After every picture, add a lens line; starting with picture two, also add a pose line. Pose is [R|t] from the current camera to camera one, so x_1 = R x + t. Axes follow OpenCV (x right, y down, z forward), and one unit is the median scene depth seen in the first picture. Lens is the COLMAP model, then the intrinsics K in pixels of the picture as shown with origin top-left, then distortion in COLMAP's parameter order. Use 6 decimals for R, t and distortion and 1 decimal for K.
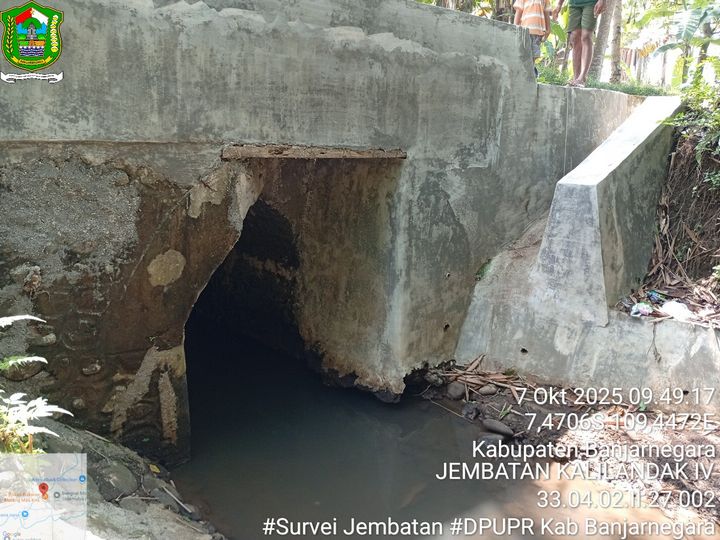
lens RADIAL K [[550.8, 0, 359.1], [0, 550.8, 272.8], [0, 0, 1]] dist [0.096320, -0.201875]
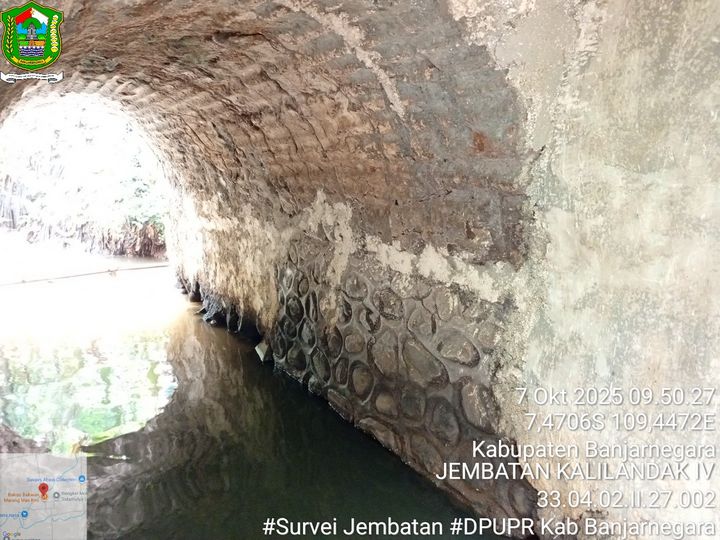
lens RADIAL K [[550.8, 0, 360.9], [0, 550.8, 271.5], [0, 0, 1]] dist [0.096320, -0.201875]
pose [[0.973038, 0.033843, -0.228146, -0.149065], [-0.050333, 0.996493, -0.066849, 0.025647], [0.225084, 0.076529, 0.971329, 0.751237]]
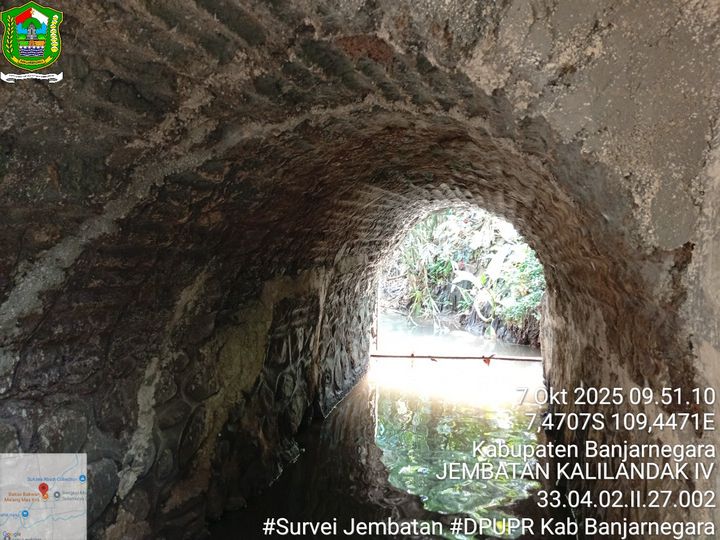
lens RADIAL K [[550.8, 0, 358.5], [0, 550.8, 273.2], [0, 0, 1]] dist [0.096320, -0.201875]
pose [[0.482279, 0.015561, -0.875879, 0.009304], [-0.220871, 0.969700, -0.104389, -0.017264], [0.847716, 0.243801, 0.471103, 0.895338]]
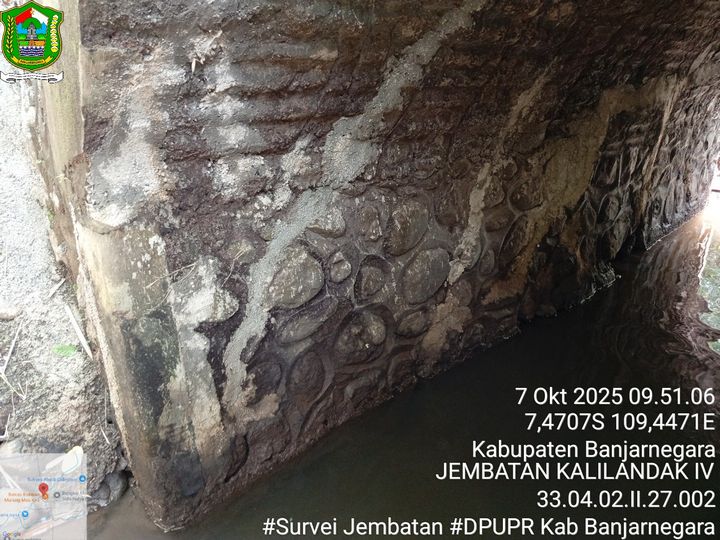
lens RADIAL K [[550.8, 0, 357.8], [0, 550.8, 273.5], [0, 0, 1]] dist [0.096320, -0.201875]
pose [[-0.030733, 0.325423, -0.945069, 0.010808], [-0.249977, 0.912966, 0.322498, 0.000557], [0.967764, 0.246157, 0.053290, 0.876712]]
